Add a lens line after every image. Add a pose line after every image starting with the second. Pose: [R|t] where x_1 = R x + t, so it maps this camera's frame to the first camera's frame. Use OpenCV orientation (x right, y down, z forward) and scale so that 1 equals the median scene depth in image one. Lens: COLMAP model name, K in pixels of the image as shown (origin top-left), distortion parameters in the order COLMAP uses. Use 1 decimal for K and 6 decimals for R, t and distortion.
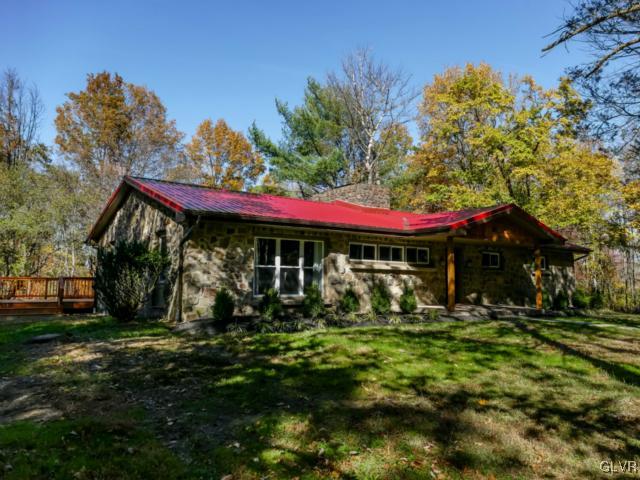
lens RADIAL K [[528.7, 0, 320.0], [0, 528.7, 240.0], [0, 0, 1]] dist [-0.008346, -0.002931]
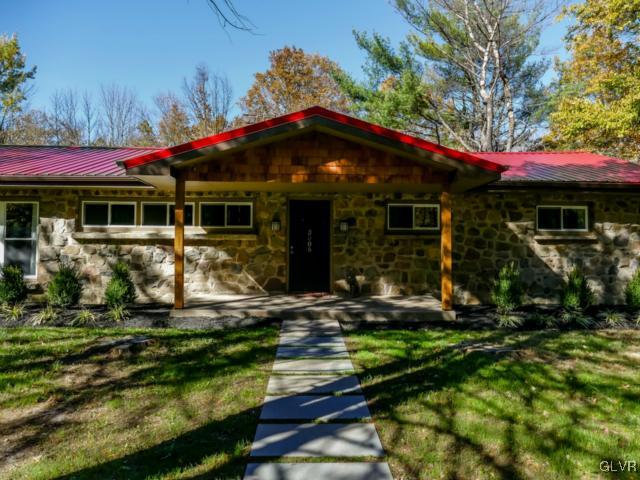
lens RADIAL K [[528.7, 0, 320.0], [0, 528.7, 240.0], [0, 0, 1]] dist [-0.008346, -0.002931]
pose [[0.826088, -0.018287, -0.563244, 0.679231], [0.050668, 0.997836, 0.041916, 0.040714], [0.561258, -0.063165, 0.825227, 0.577807]]
